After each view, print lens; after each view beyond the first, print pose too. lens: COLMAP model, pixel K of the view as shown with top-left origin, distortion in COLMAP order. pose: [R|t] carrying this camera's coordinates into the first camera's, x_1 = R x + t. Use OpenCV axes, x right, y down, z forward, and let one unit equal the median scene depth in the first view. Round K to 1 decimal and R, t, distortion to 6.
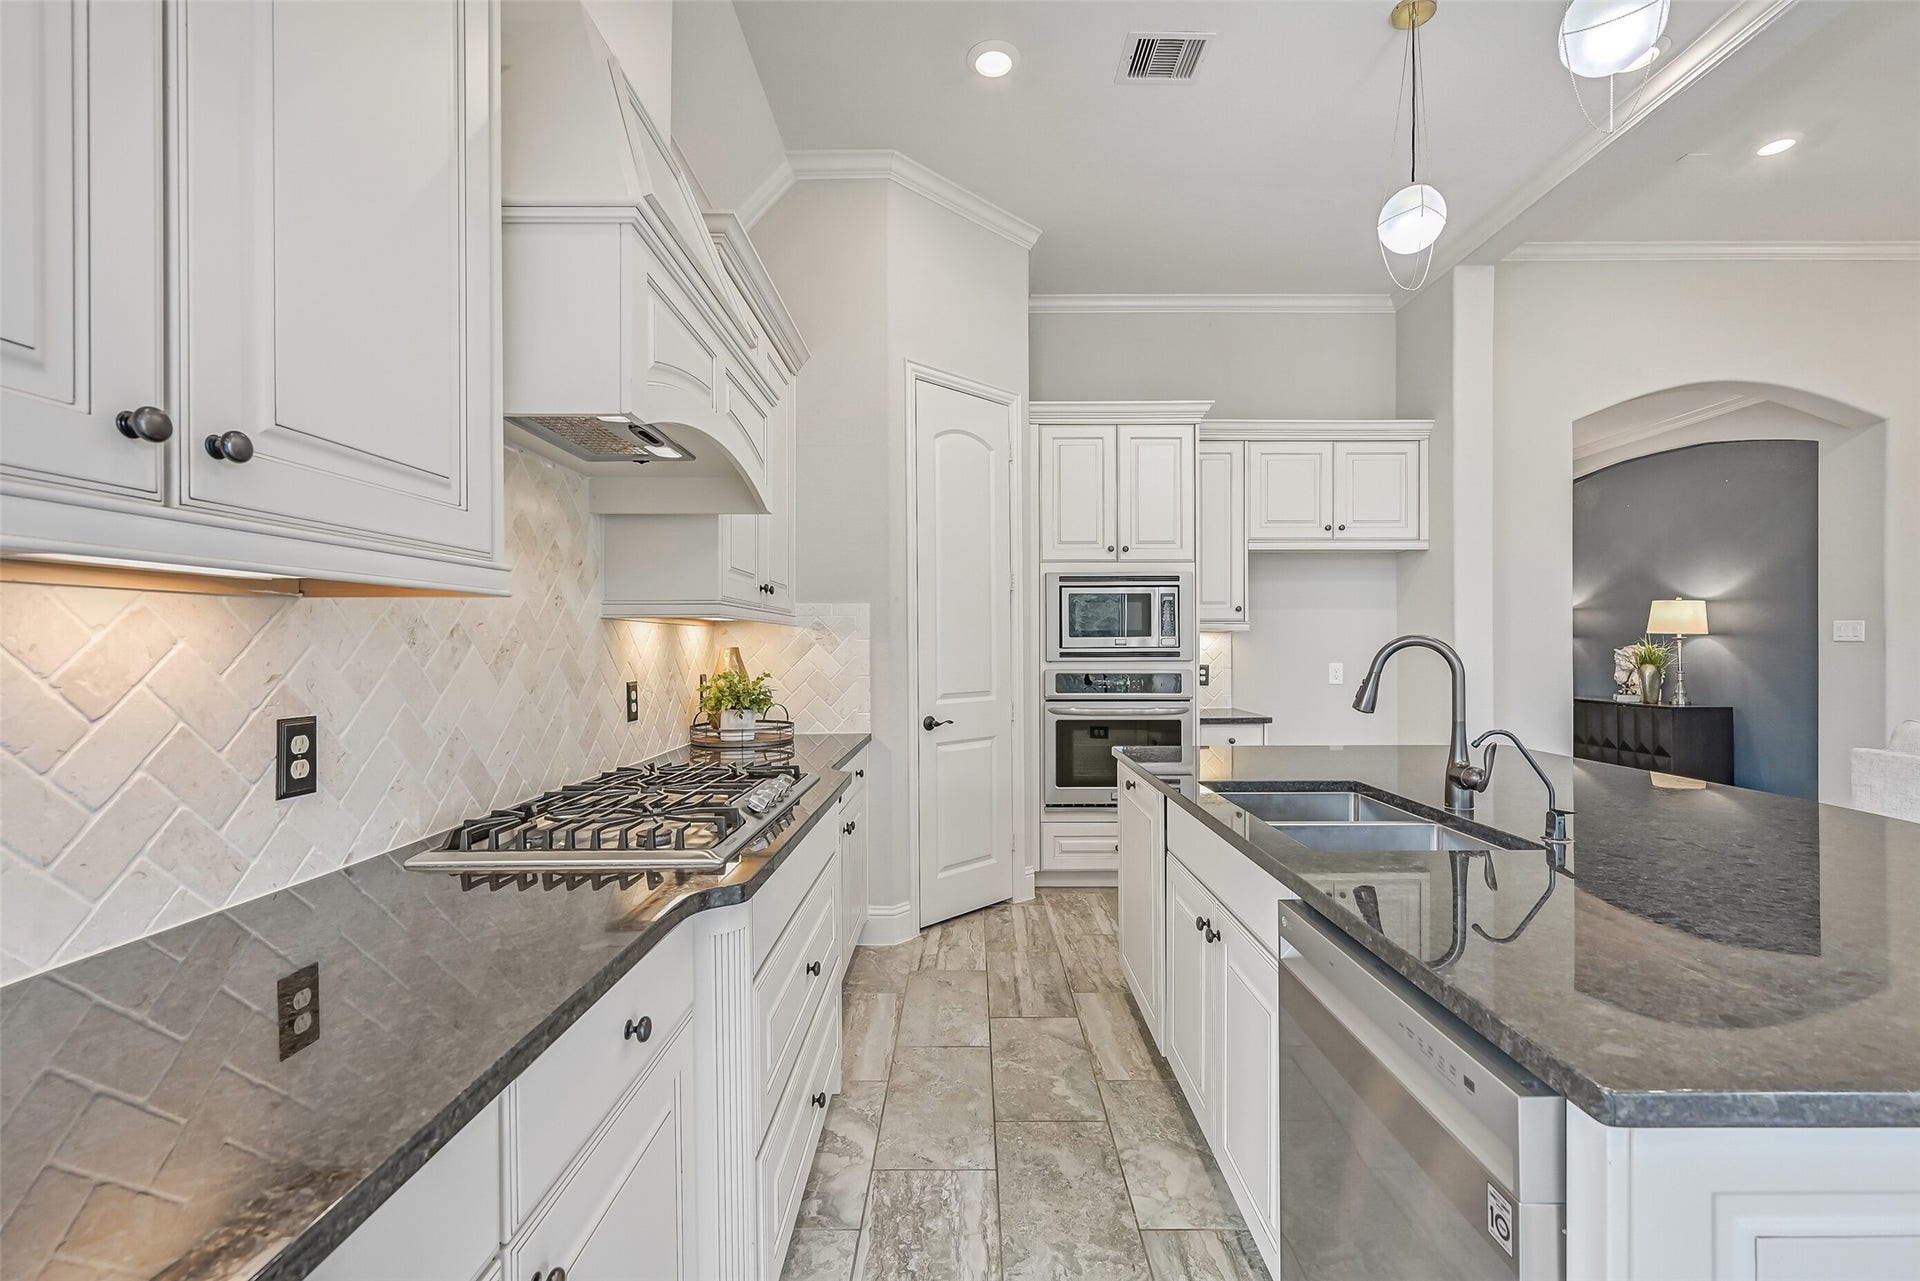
lens RADIAL K [[815.5, 0, 969.2], [0, 815.5, 644.8], [0, 0, 1]] dist [-0.004349, 0.001149]
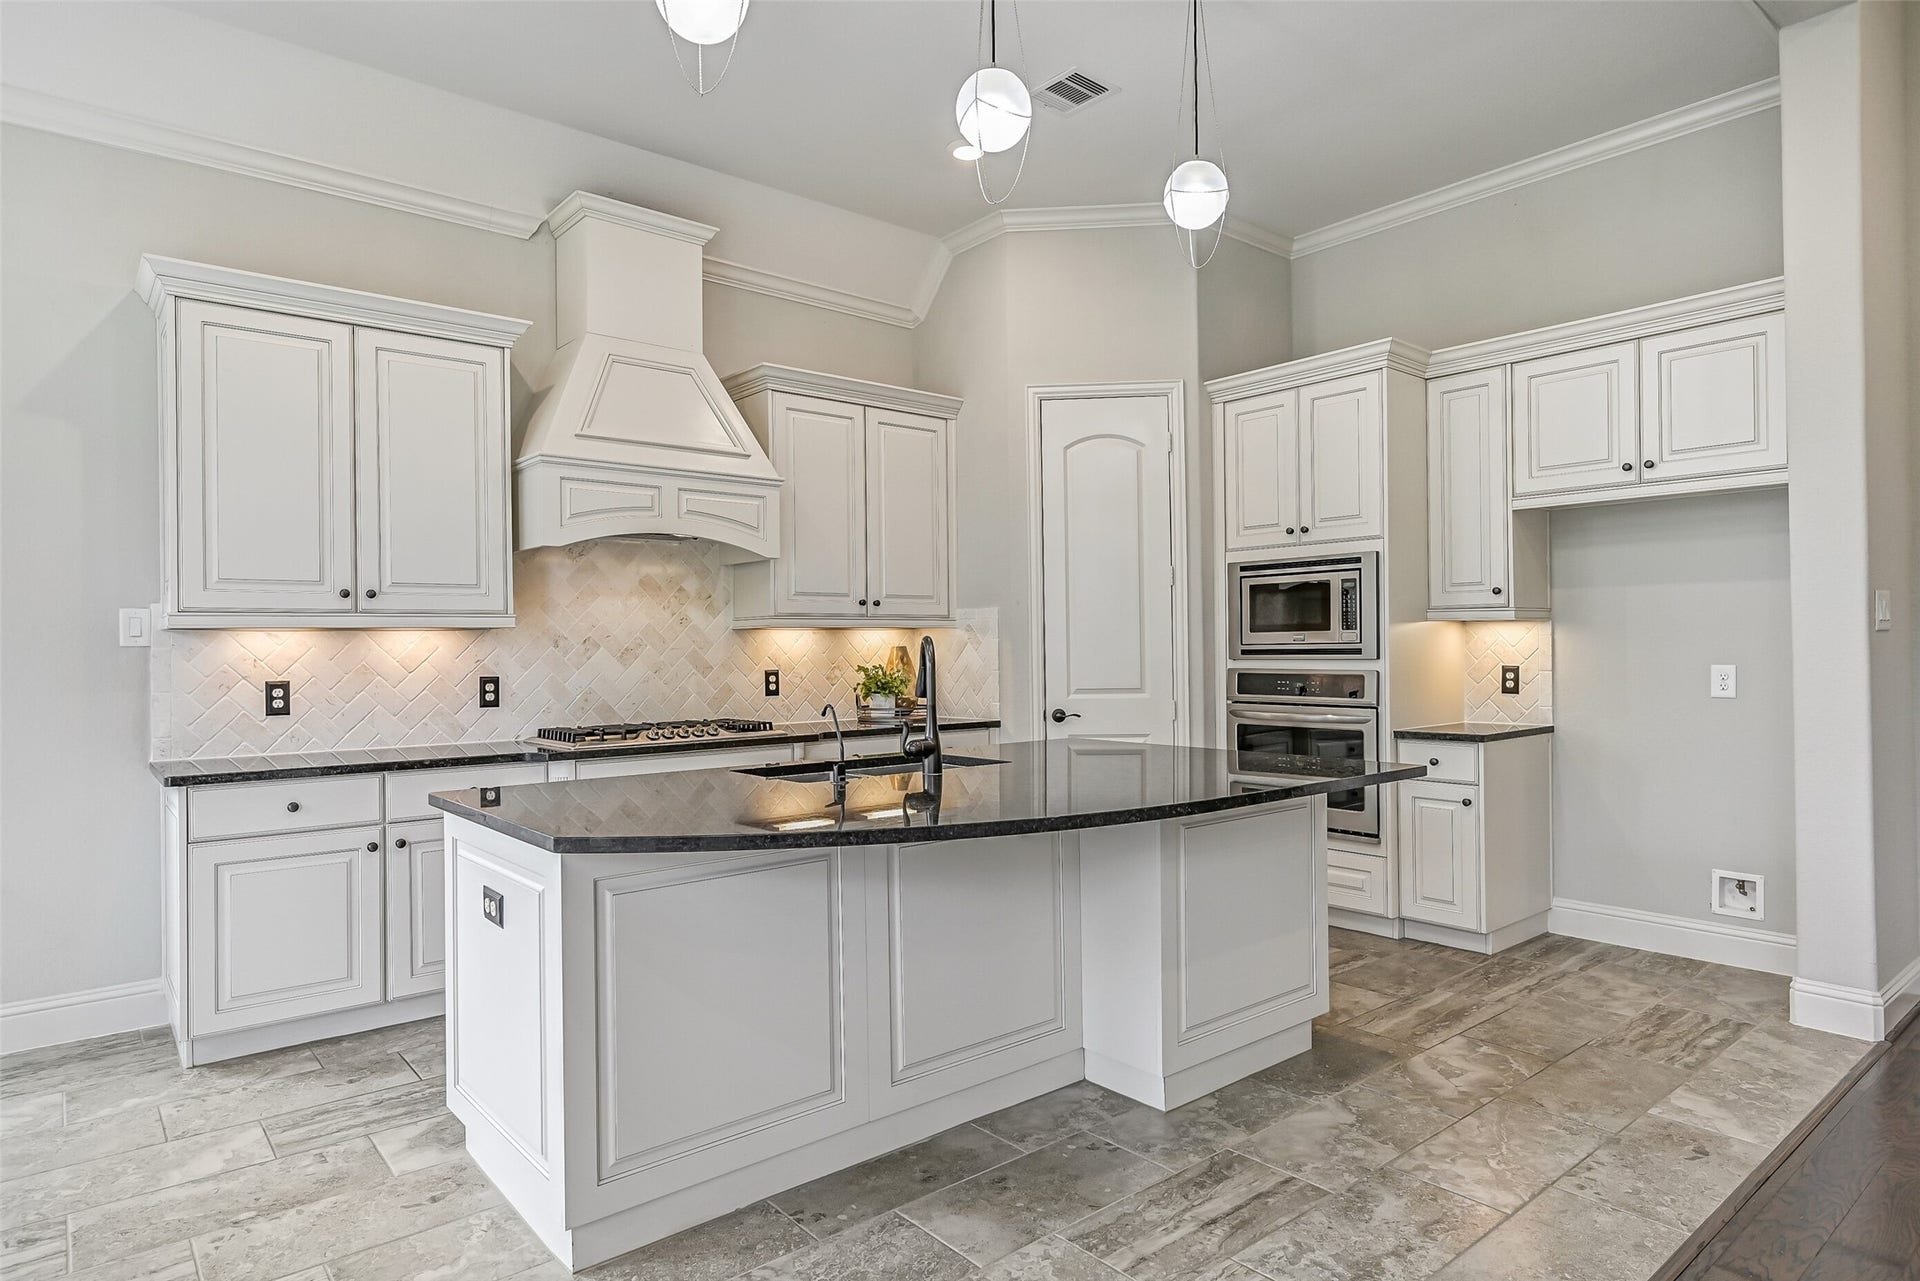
lens RADIAL K [[1090.6, 0, 969.2], [0, 1090.6, 639.5], [0, 0, 1]] dist [-0.000187, 0.001410]
pose [[0.645544, -0.009074, -0.763669, 0.857769], [0.008969, 0.999951, -0.004300, 0.000538], [0.763670, -0.004074, 0.645593, -0.017932]]
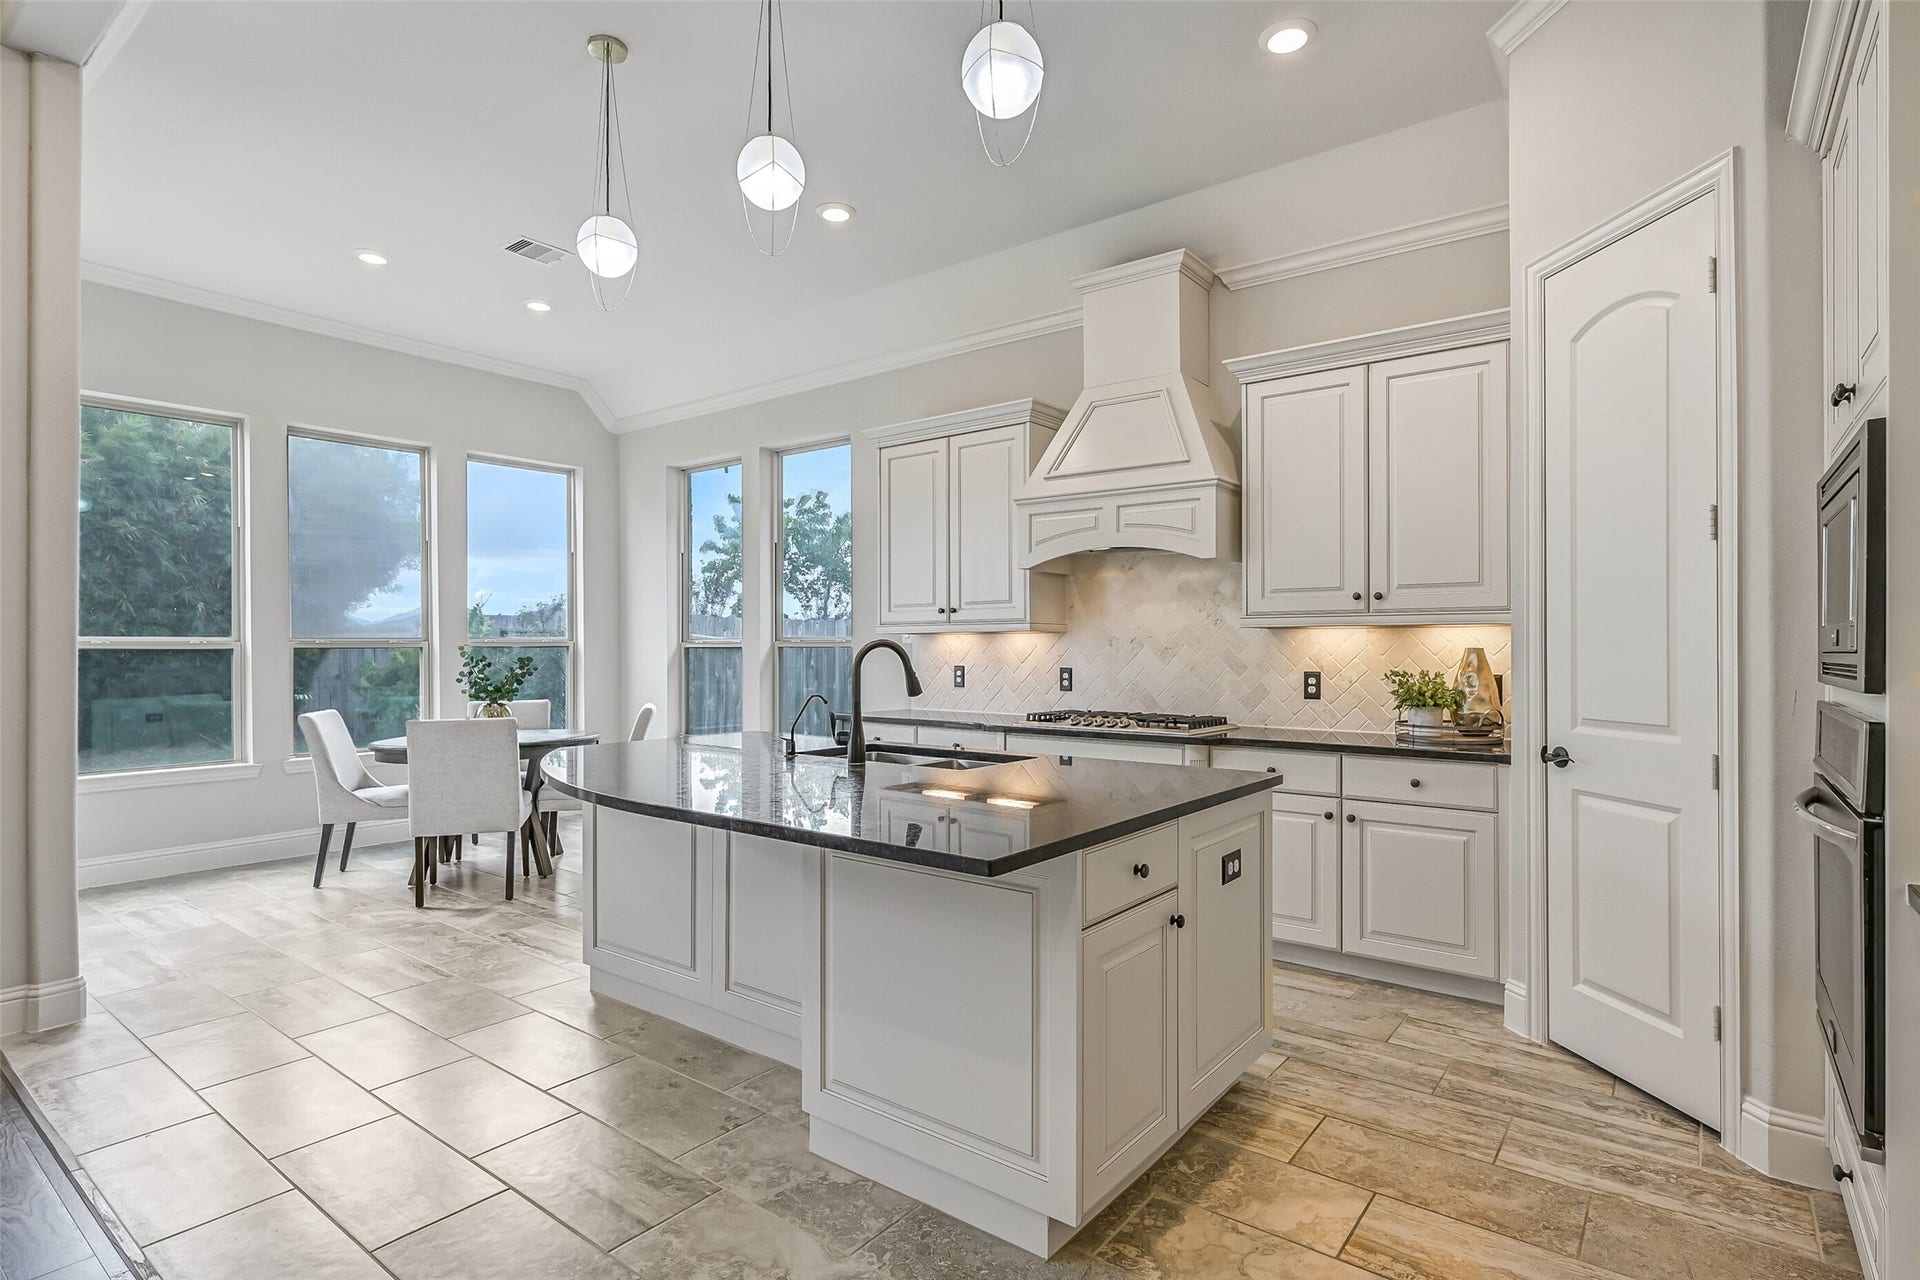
lens RADIAL K [[957.3, 0, 975.5], [0, 957.3, 643.3], [0, 0, 1]] dist [0.000142, 0.000105]
pose [[-0.600817, -0.001513, -0.799386, 0.799918], [0.001330, 0.999995, -0.002893, 0.000059], [0.799386, -0.002801, -0.600811, 0.959910]]
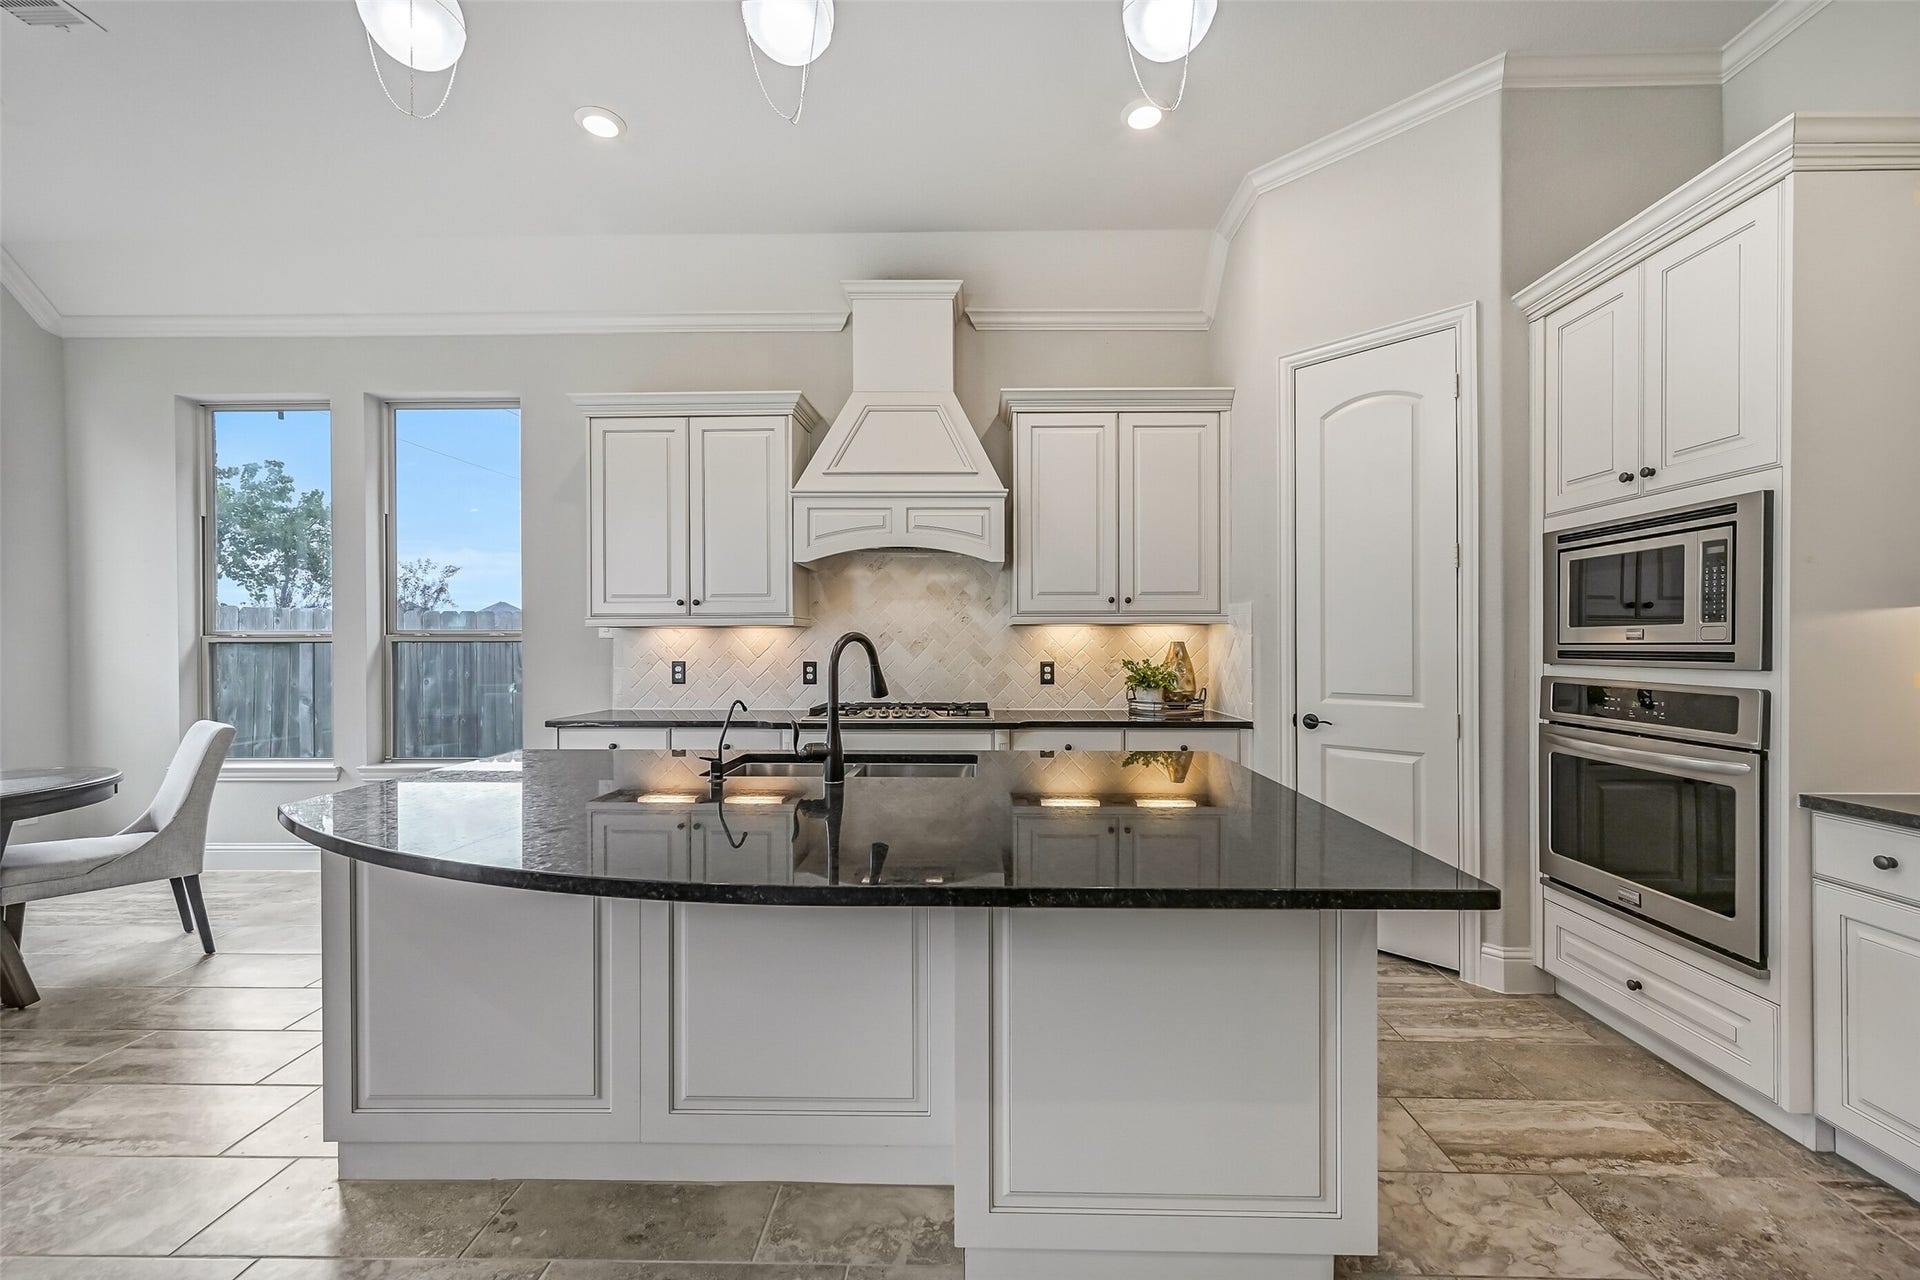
lens RADIAL K [[767.4, 0, 970.6], [0, 767.4, 641.7], [0, 0, 1]] dist [0.001871, 0.000848]
pose [[-0.017465, 0.002349, -0.999845, 0.754676], [0.001927, 0.999995, 0.002315, -0.000244], [0.999846, -0.001886, -0.017469, 0.541566]]
